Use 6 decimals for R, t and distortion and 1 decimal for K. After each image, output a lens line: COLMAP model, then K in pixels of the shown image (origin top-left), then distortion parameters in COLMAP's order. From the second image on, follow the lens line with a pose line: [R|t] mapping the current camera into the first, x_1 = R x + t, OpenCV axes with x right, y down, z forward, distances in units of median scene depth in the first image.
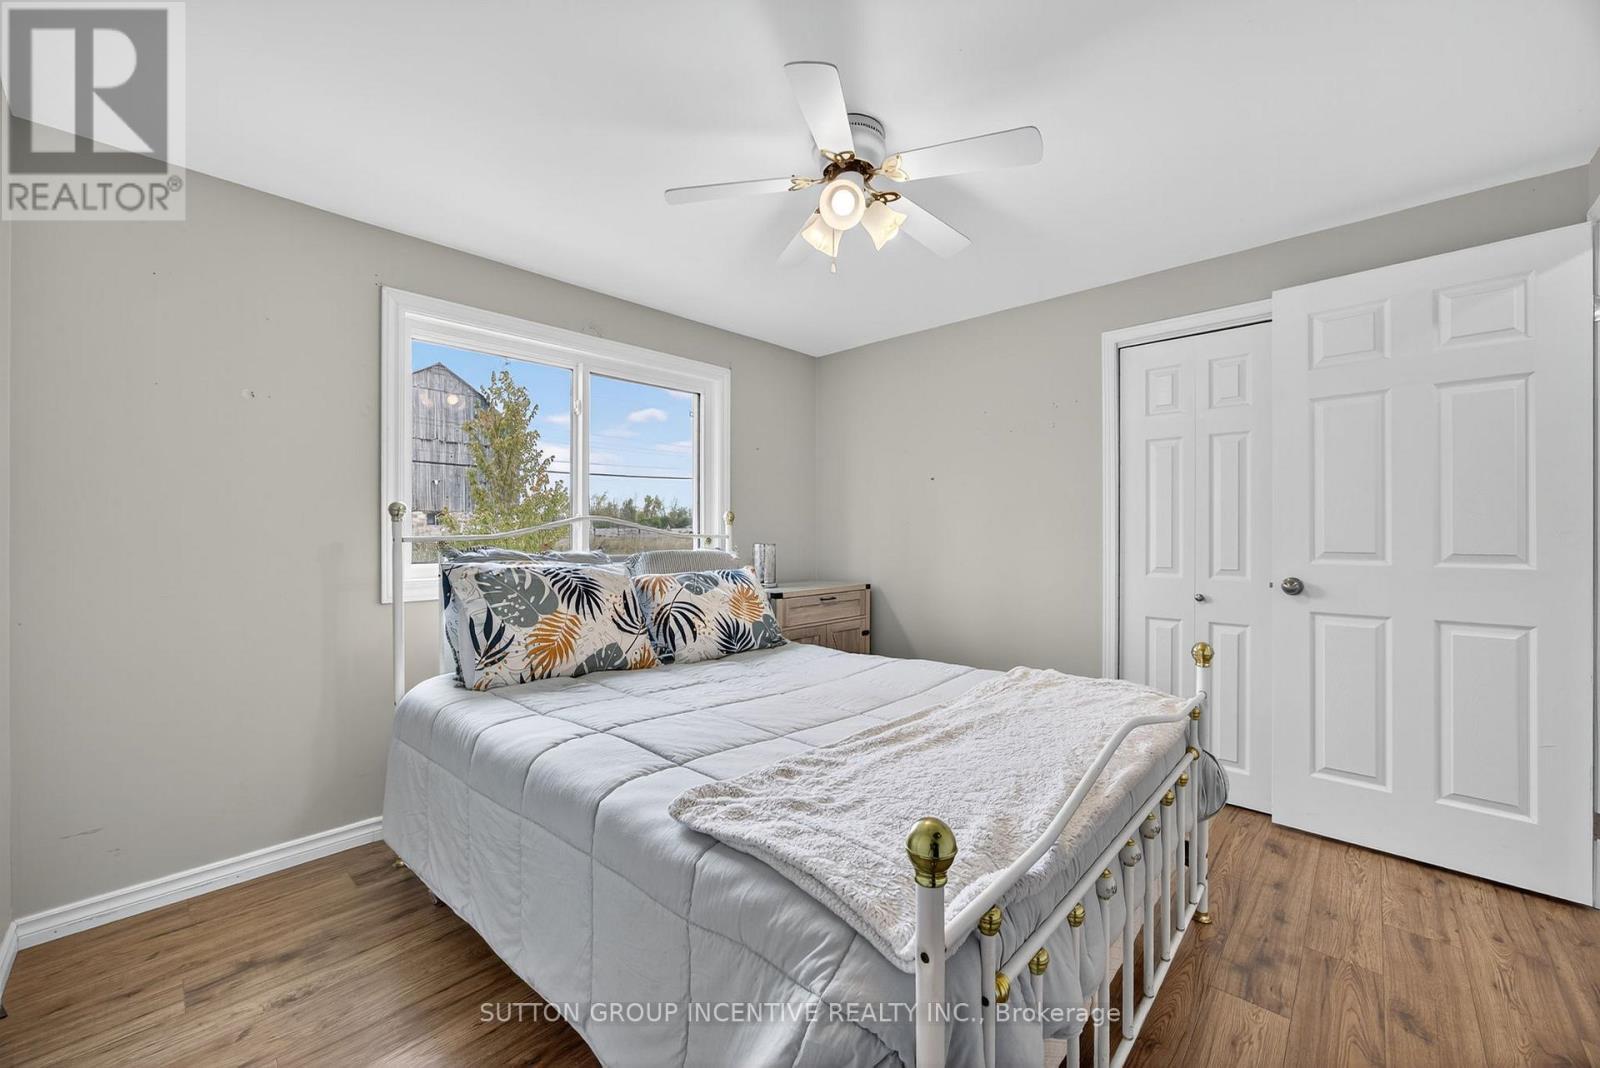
lens RADIAL K [[616.0, 0, 802.7], [0, 616.0, 533.9], [0, 0, 1]] dist [-0.024323, 0.006478]
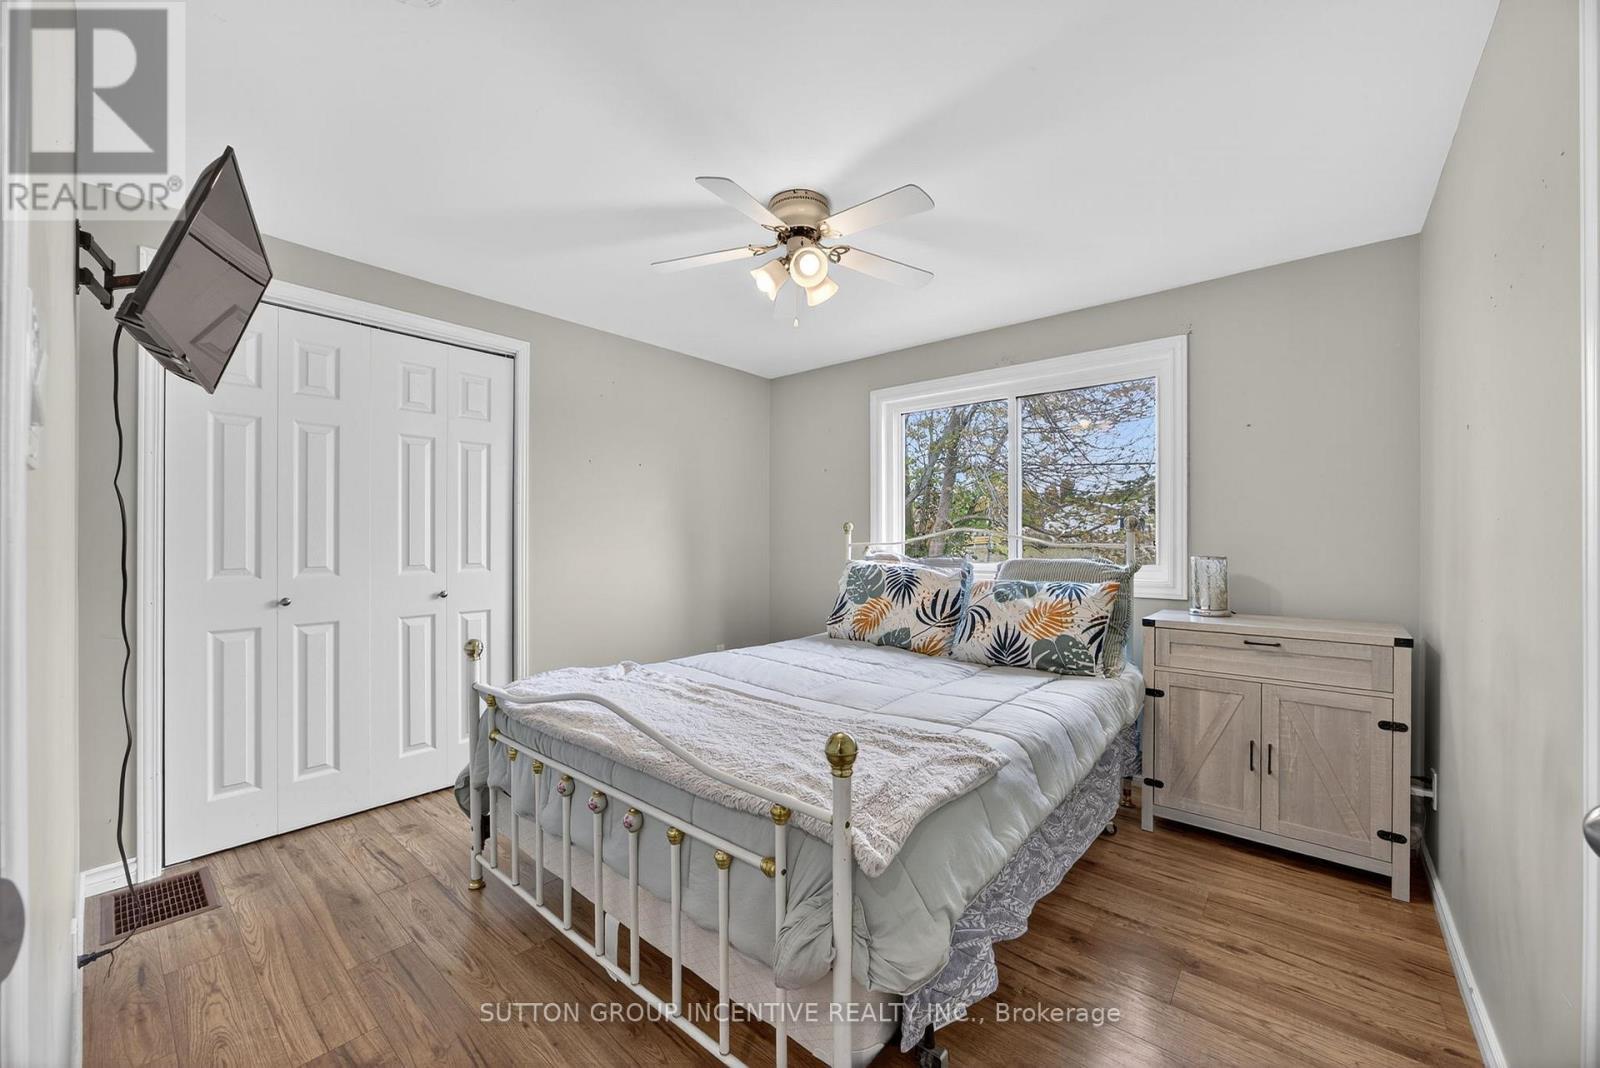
lens RADIAL K [[616.0, 0, 801.8], [0, 616.0, 537.4], [0, 0, 1]] dist [-0.024323, 0.006478]
pose [[0.053375, -0.003260, -0.998569, 0.961305], [0.000181, 0.999995, -0.003255, -0.005696], [0.998575, -0.000007, 0.053375, 0.717049]]
